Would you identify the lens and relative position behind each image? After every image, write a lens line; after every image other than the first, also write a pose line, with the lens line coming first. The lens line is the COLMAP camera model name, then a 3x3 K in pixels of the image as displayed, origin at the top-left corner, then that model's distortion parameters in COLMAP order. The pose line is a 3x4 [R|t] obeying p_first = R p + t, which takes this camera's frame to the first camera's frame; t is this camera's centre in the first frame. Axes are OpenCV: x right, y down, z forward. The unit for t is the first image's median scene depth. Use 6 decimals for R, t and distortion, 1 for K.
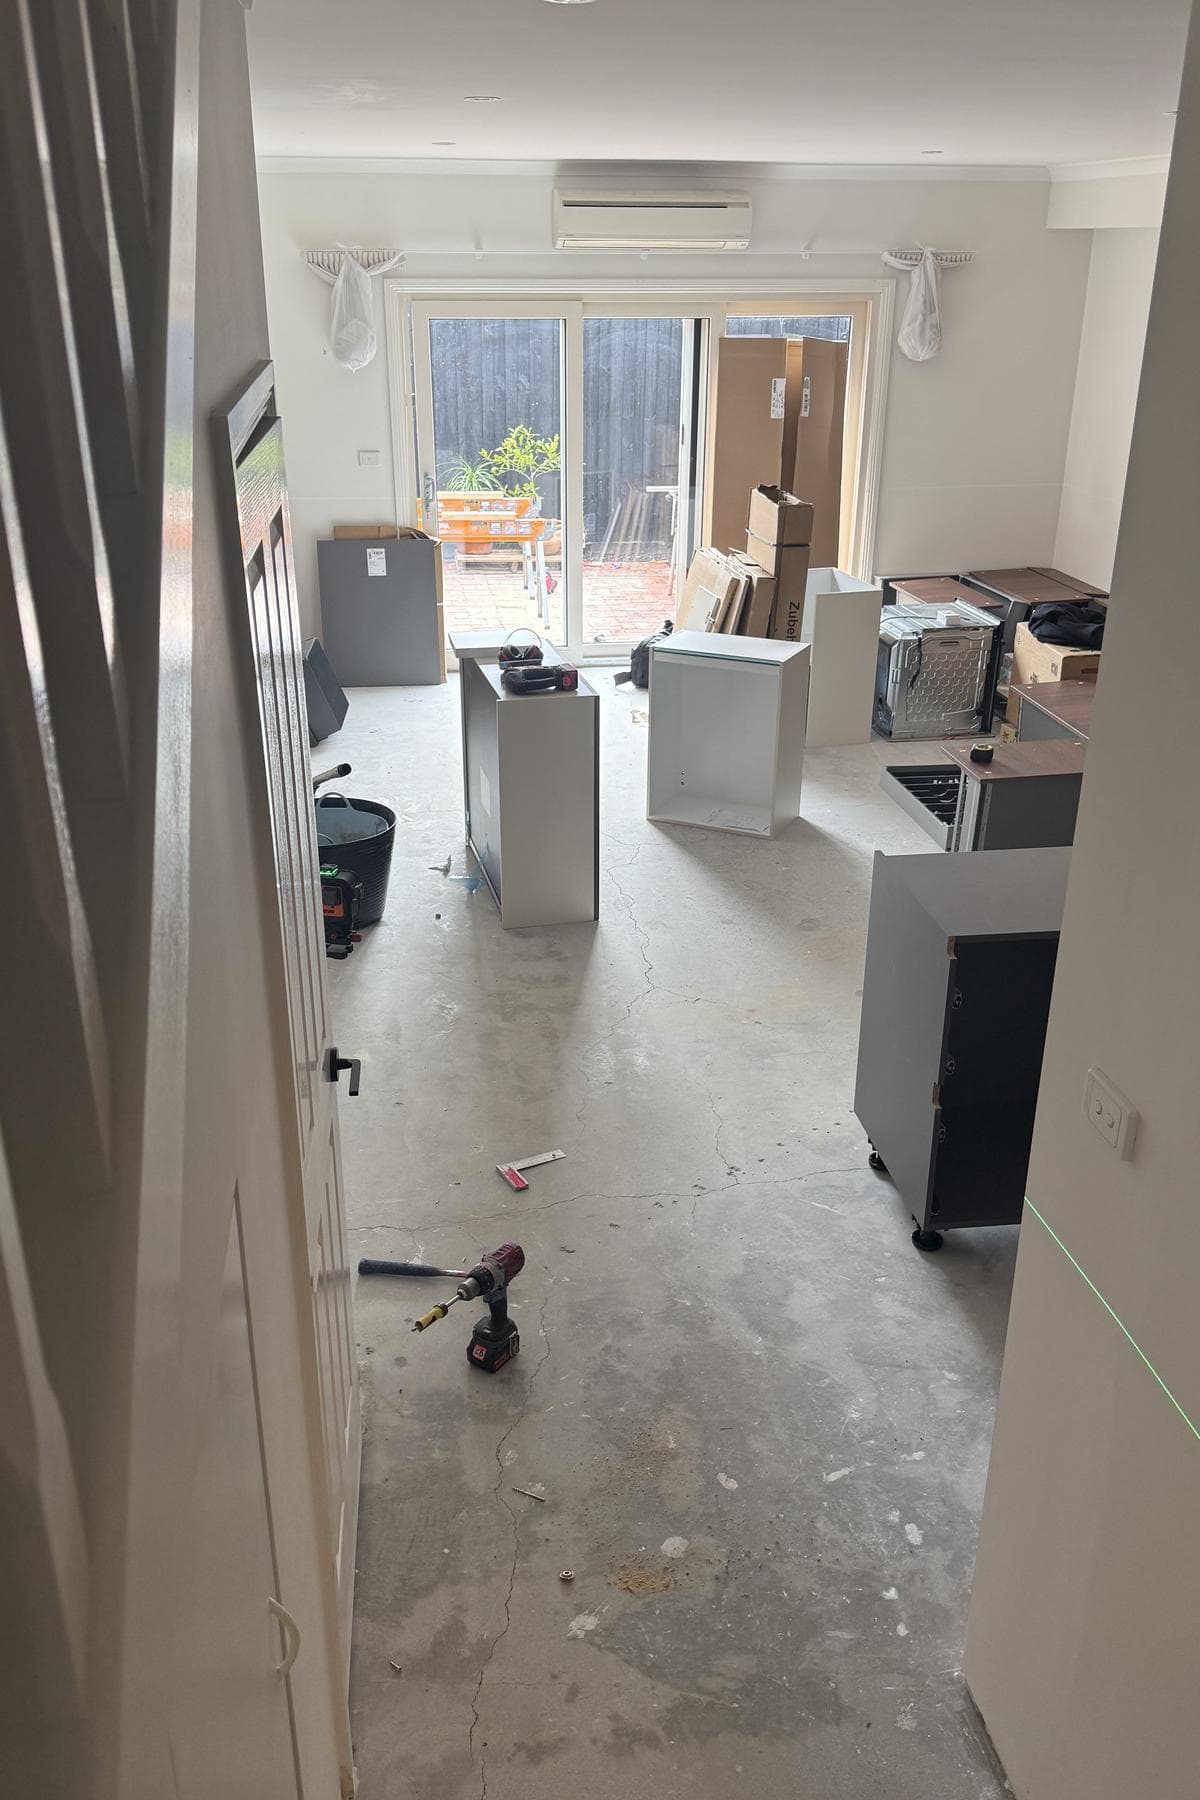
lens RADIAL K [[1454.8, 0, 600.0], [0, 1454.8, 900.0], [0, 0, 1]] dist [0.006272, 0.001453]
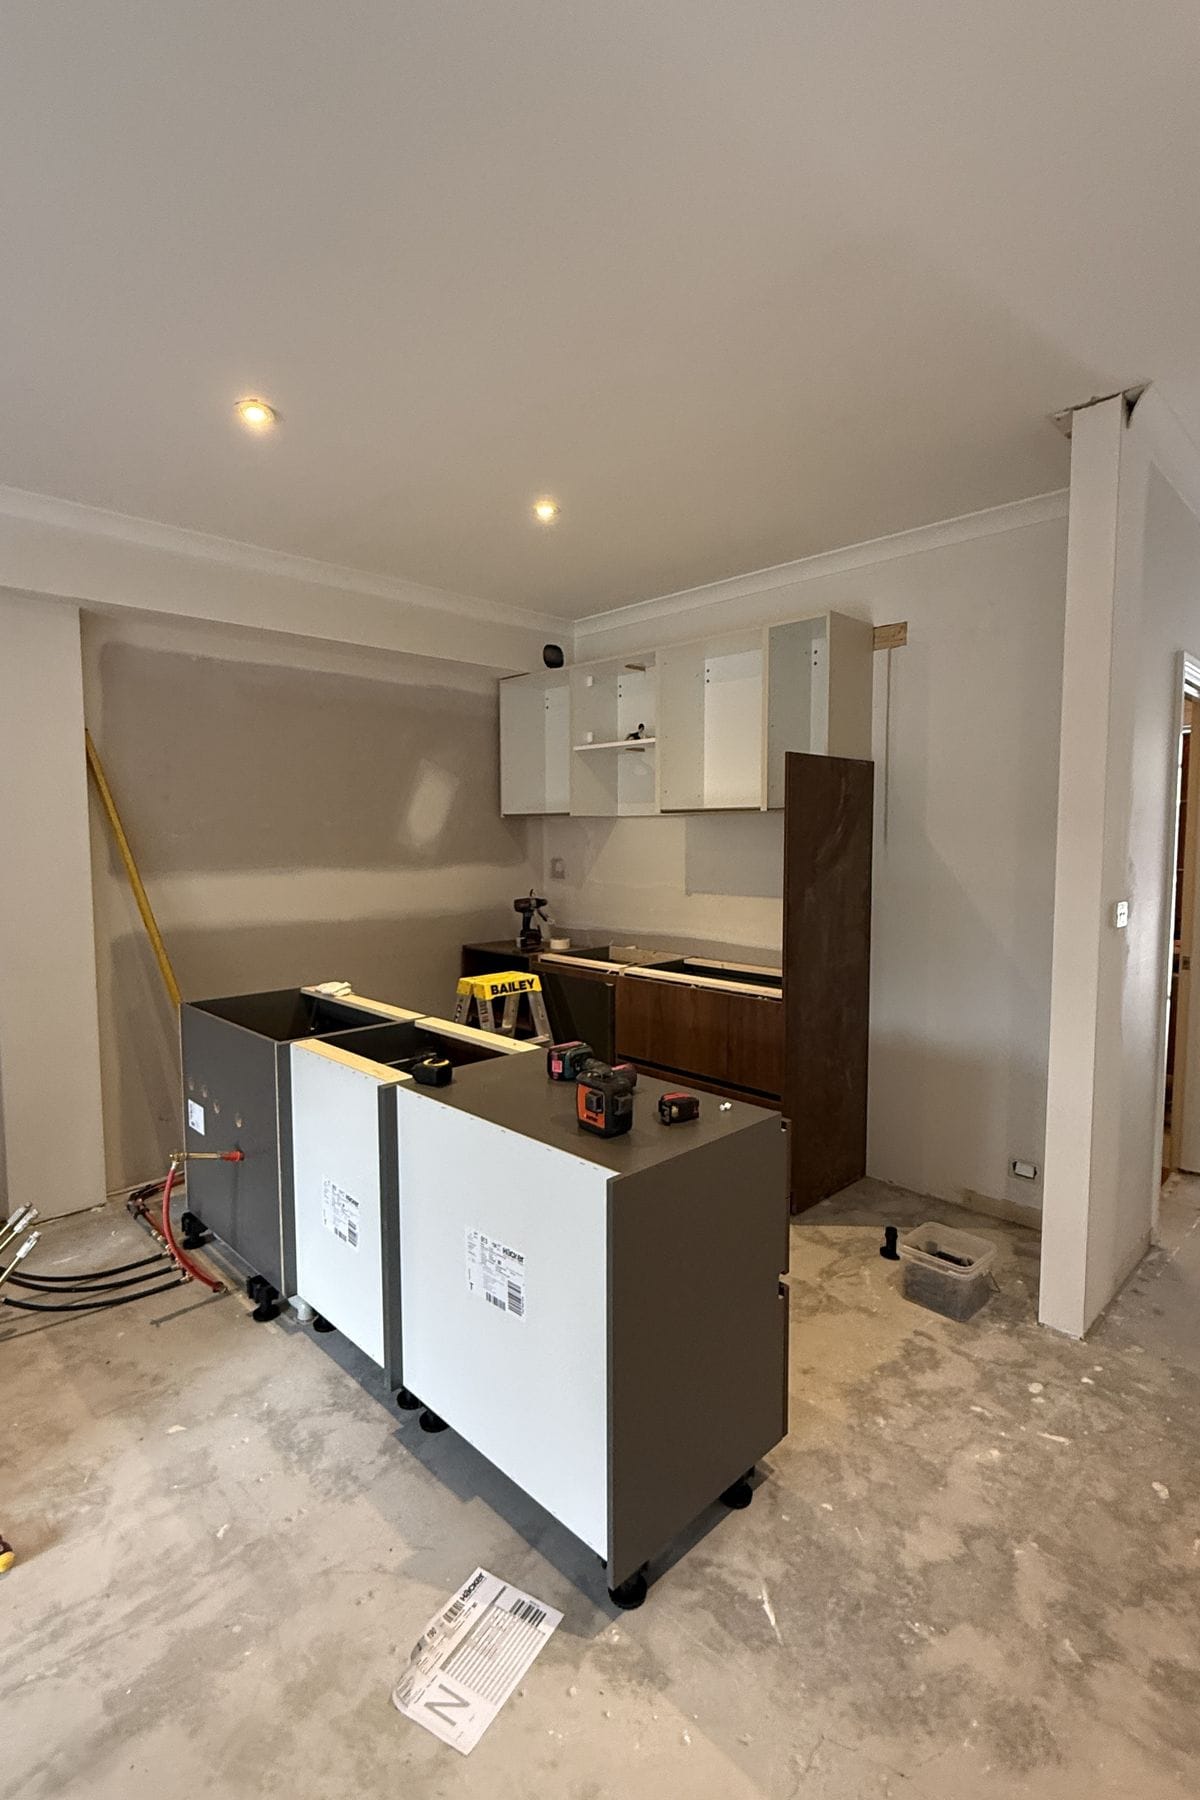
lens RADIAL K [[843.1, 0, 600.0], [0, 843.1, 900.0], [0, 0, 1]] dist [-0.002562, -0.000040]
pose [[-0.587550, -0.061722, 0.806831, -0.133063], [0.328234, 0.893194, 0.307354, -0.302978], [-0.739627, 0.445415, -0.504537, 1.254841]]
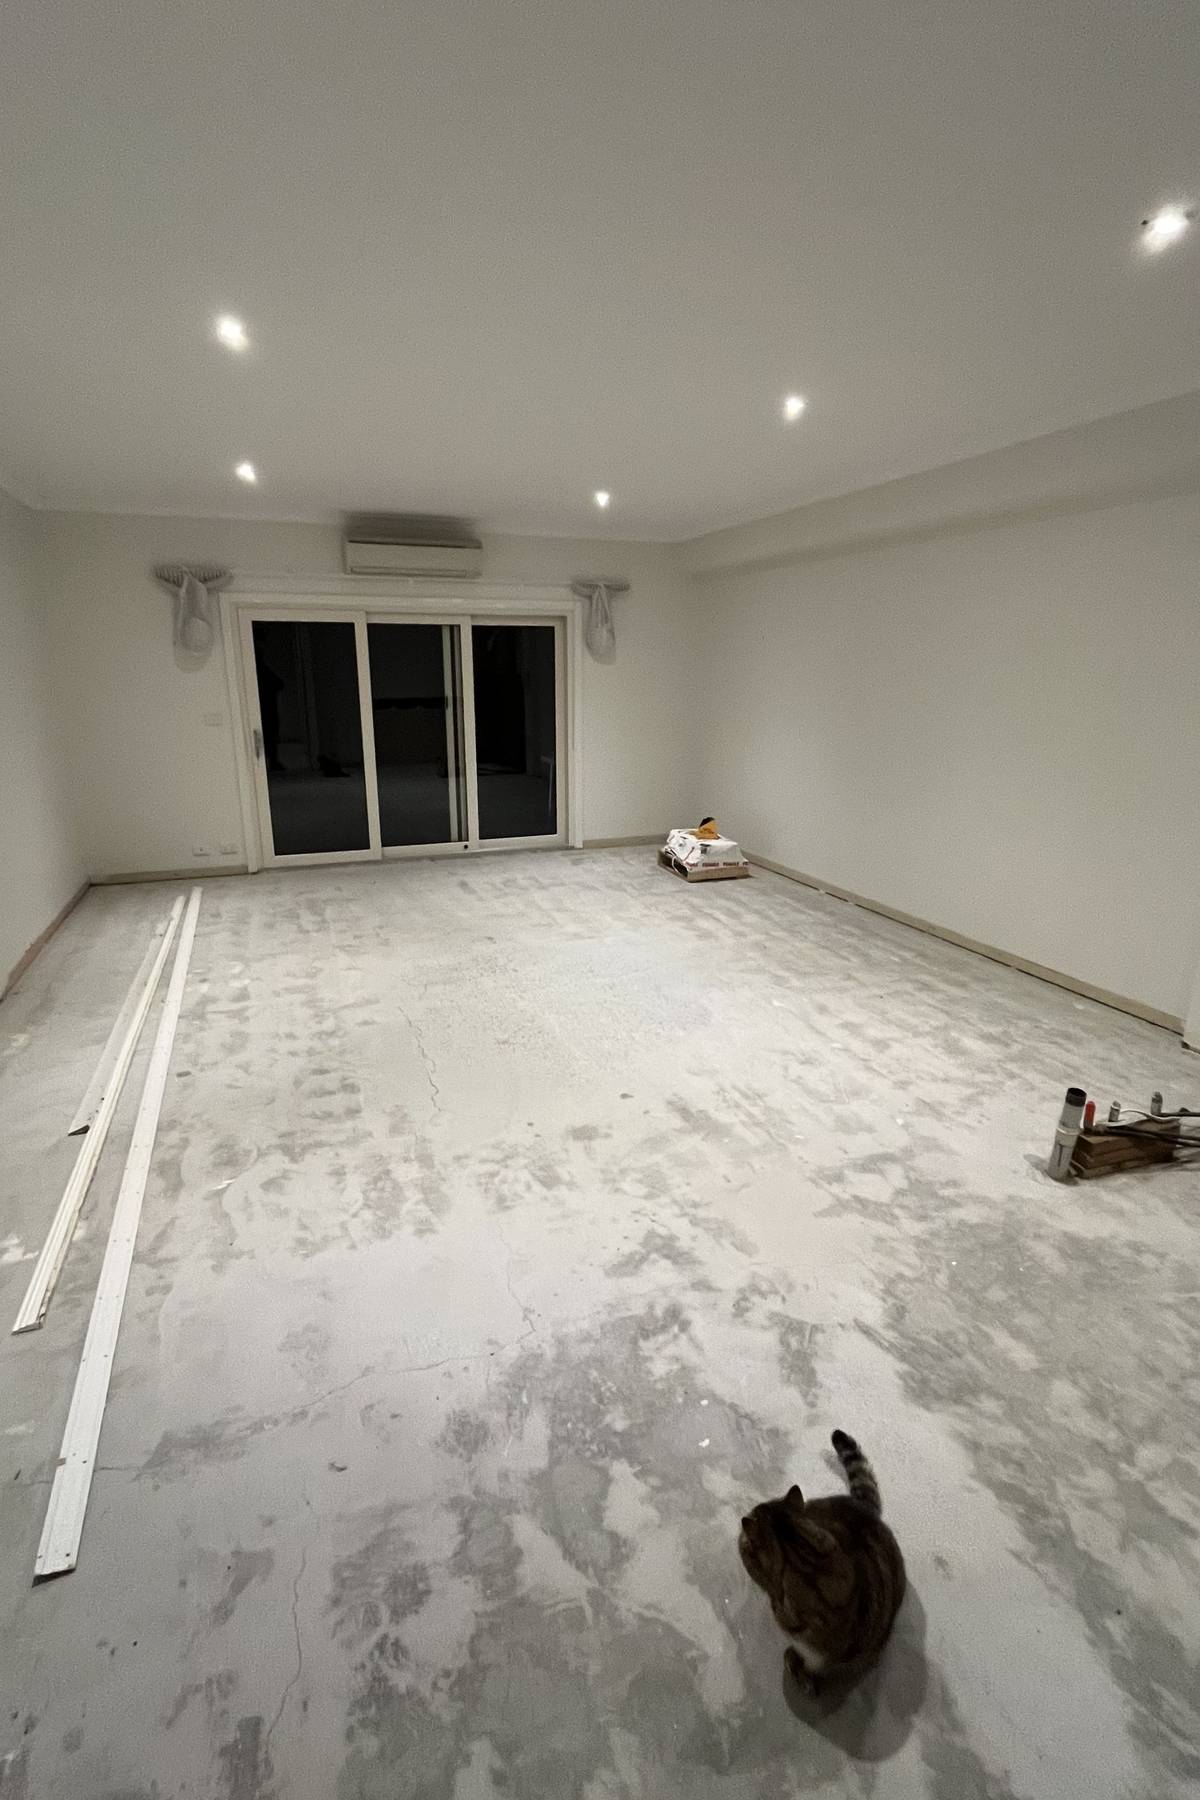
lens RADIAL K [[838.4, 0, 600.0], [0, 838.4, 900.0], [0, 0, 1]] dist [0.019127, 0.000125]
pose [[0.975860, -0.059532, 0.210126, 0.044513], [0.089169, 0.986891, -0.134514, -0.000336], [-0.199363, 0.150004, 0.968377, 0.487011]]
